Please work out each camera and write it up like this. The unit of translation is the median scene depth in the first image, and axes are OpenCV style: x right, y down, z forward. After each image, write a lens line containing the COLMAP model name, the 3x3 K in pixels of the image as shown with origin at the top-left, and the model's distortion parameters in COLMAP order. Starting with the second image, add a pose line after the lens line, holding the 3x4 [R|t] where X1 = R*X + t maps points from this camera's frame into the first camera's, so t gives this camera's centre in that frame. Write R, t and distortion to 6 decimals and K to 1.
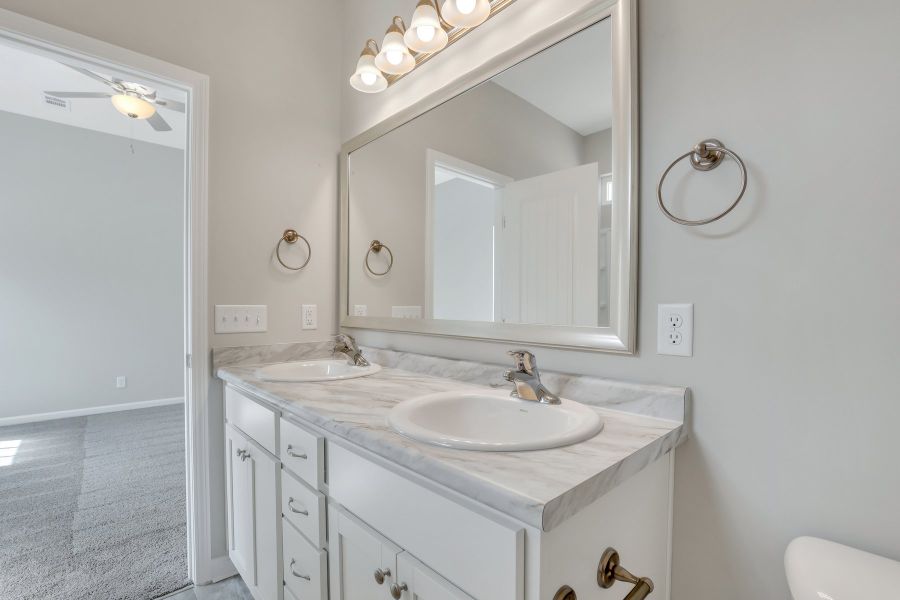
lens RADIAL K [[417.1, 0, 451.7], [0, 417.1, 304.7], [0, 0, 1]] dist [-0.033333, 0.000197]
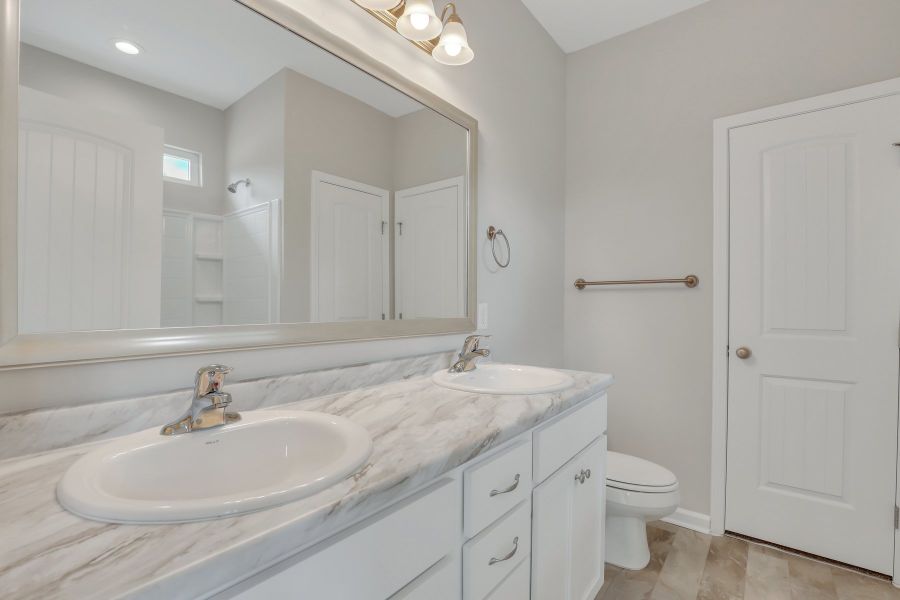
lens RADIAL K [[407.1, 0, 450.0], [0, 407.1, 300.0], [0, 0, 1]] dist [0.000998, 0.000085]
pose [[-0.154043, 0.011600, 0.987996, -0.896626], [-0.001045, 0.999929, -0.011903, 0.005787], [-0.988064, -0.002866, -0.154020, 0.979282]]
